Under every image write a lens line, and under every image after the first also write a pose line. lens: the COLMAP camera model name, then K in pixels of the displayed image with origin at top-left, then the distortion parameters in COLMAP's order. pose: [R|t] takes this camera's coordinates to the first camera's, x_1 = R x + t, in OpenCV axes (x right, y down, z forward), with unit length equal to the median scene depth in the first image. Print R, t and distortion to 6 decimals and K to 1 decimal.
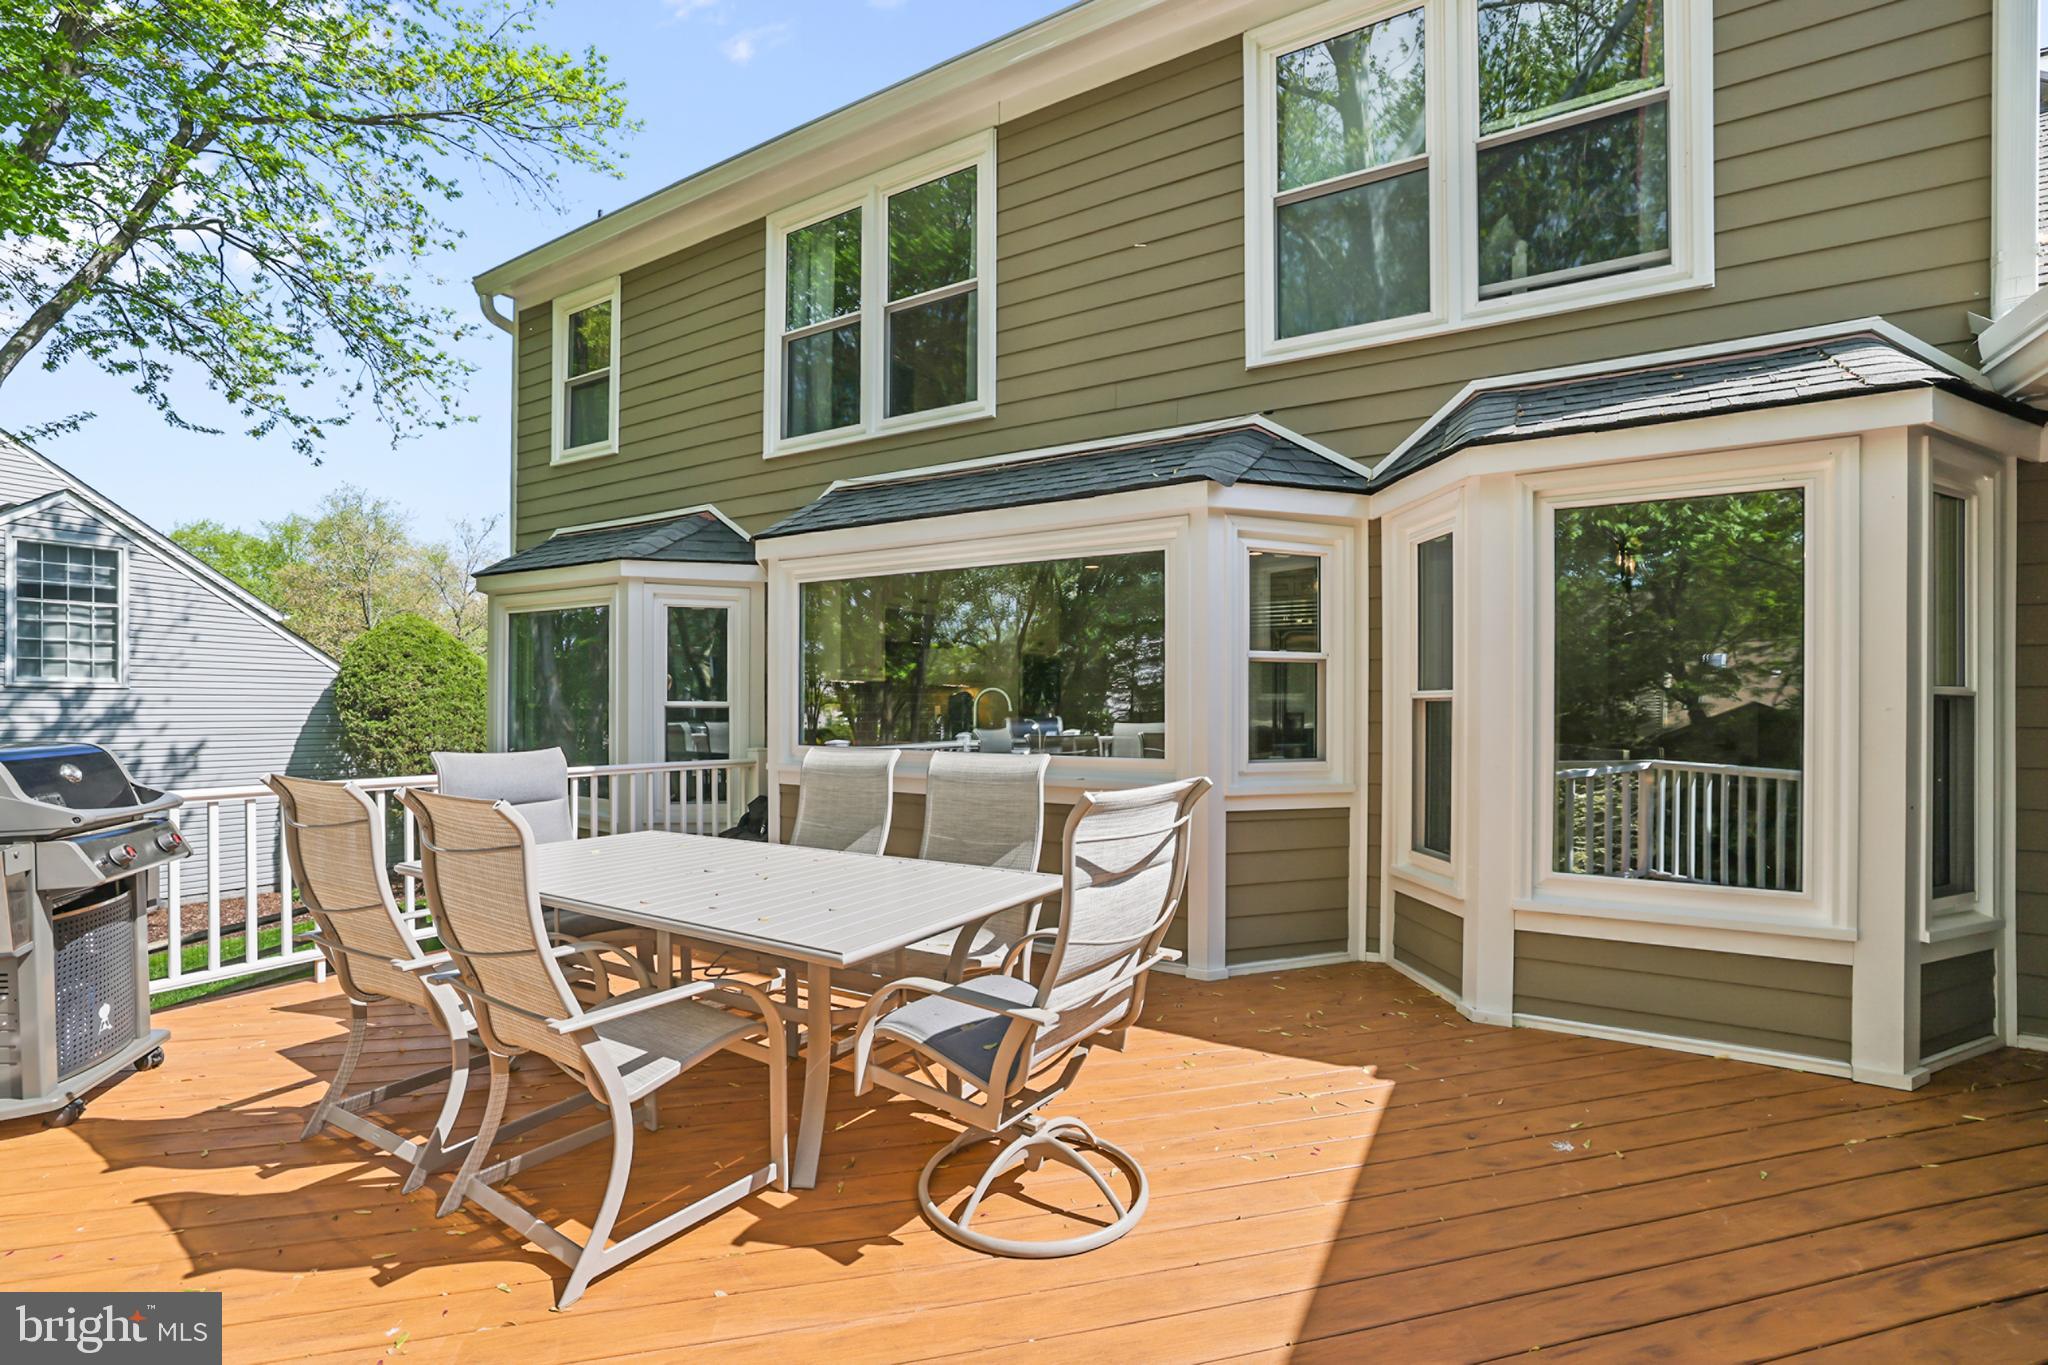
lens RADIAL K [[915.8, 0, 1091.1], [0, 915.8, 700.3], [0, 0, 1]] dist [-0.033070, 0.011793]
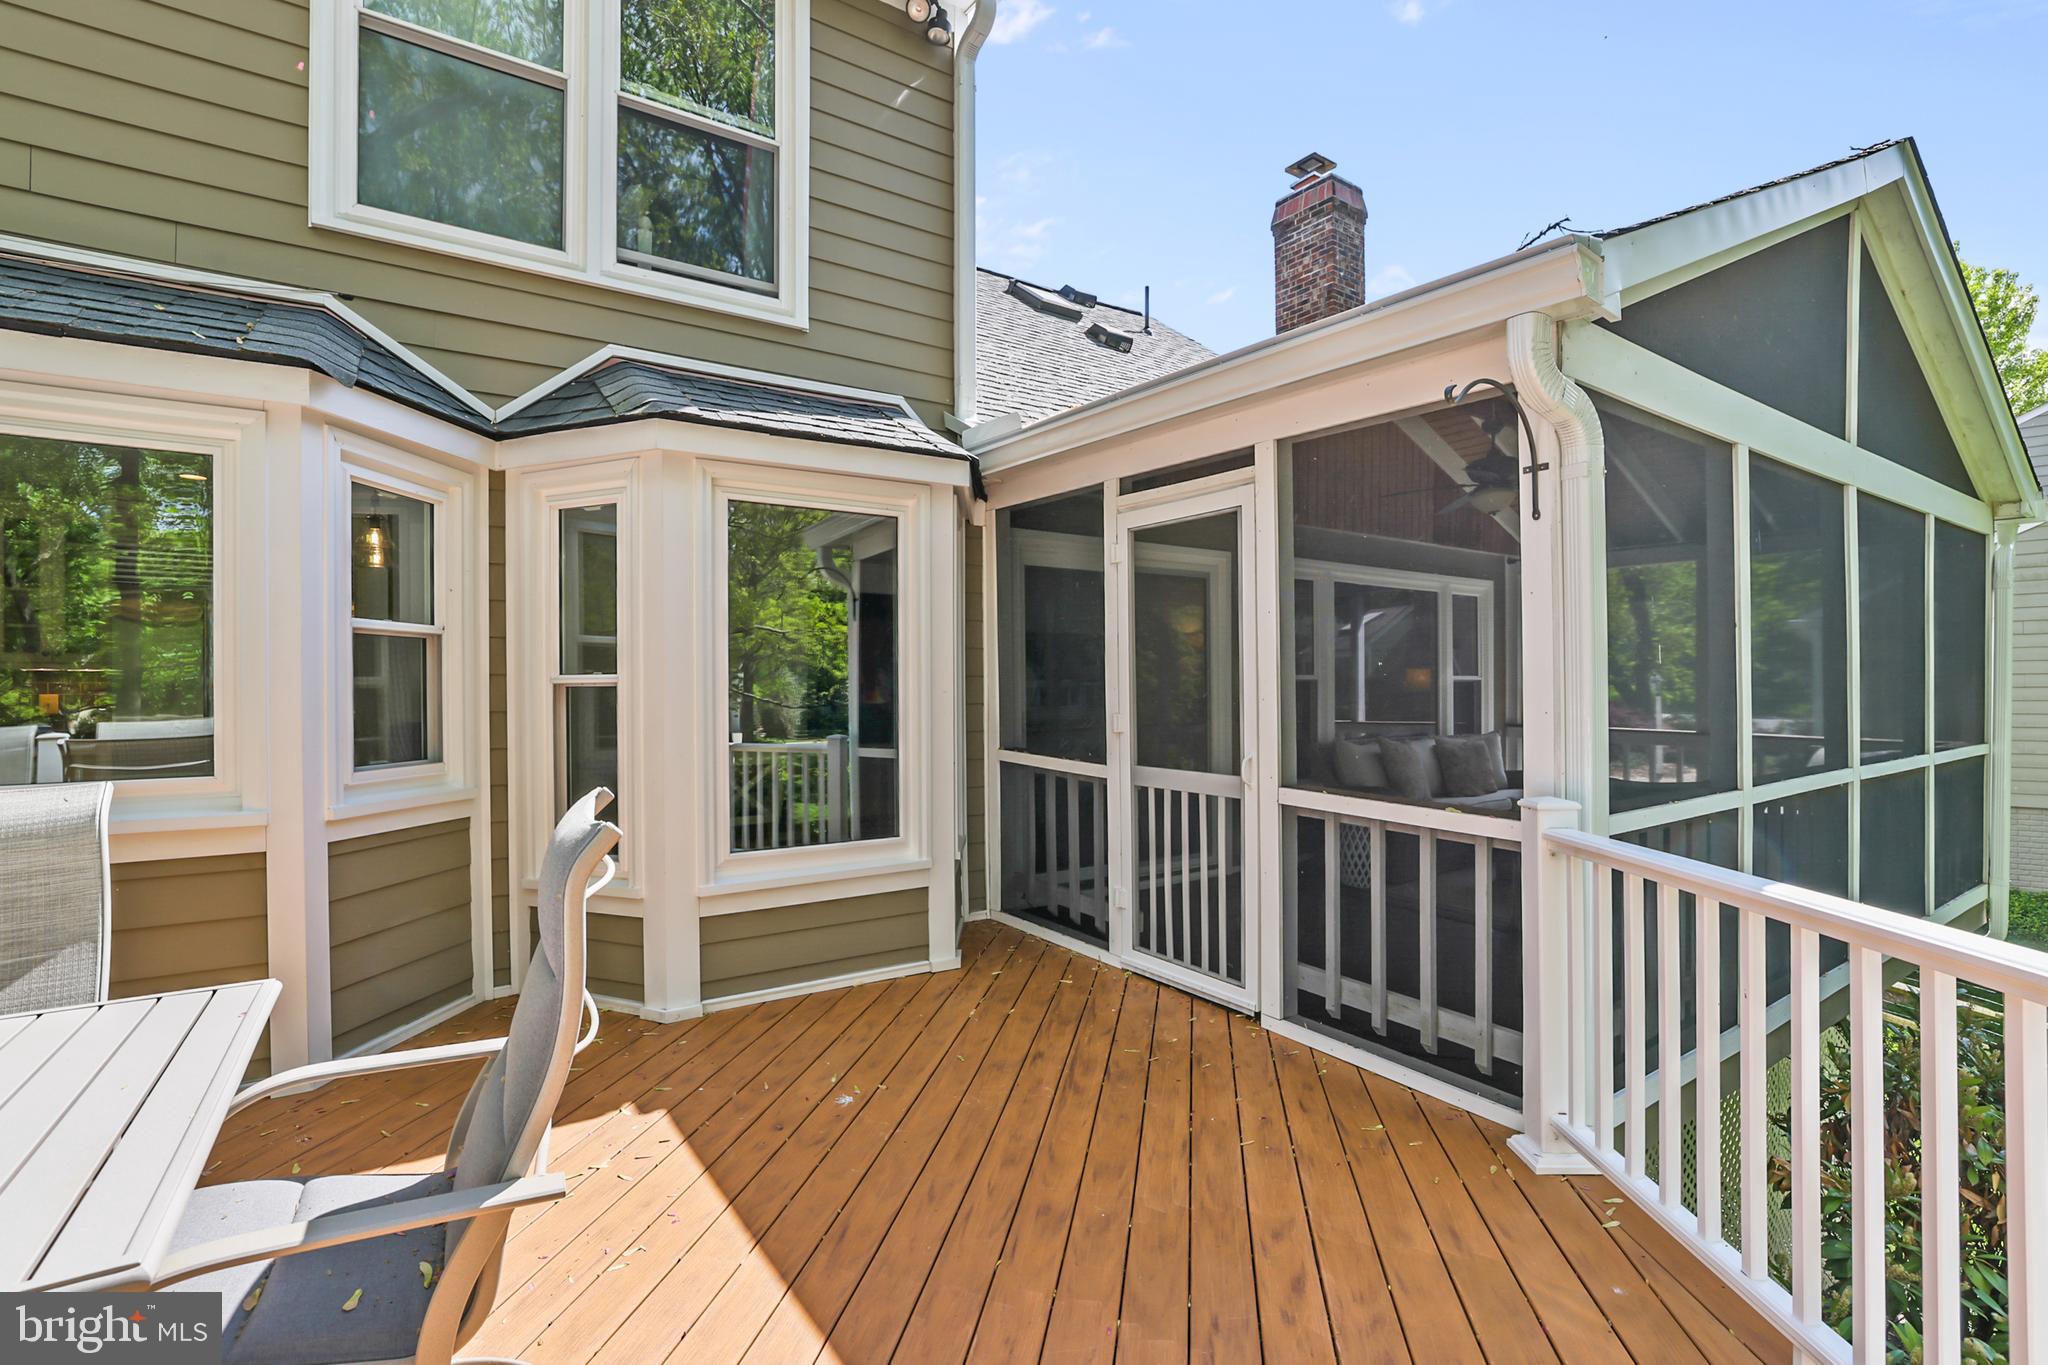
lens RADIAL K [[915.8, 0, 1025.1], [0, 915.8, 682.2], [0, 0, 1]] dist [-0.033070, 0.011793]
pose [[0.465835, 0.001487, 0.884870, -0.218394], [0.002903, 0.999991, -0.003208, 0.000683], [-0.884867, 0.004063, 0.465827, 0.197244]]
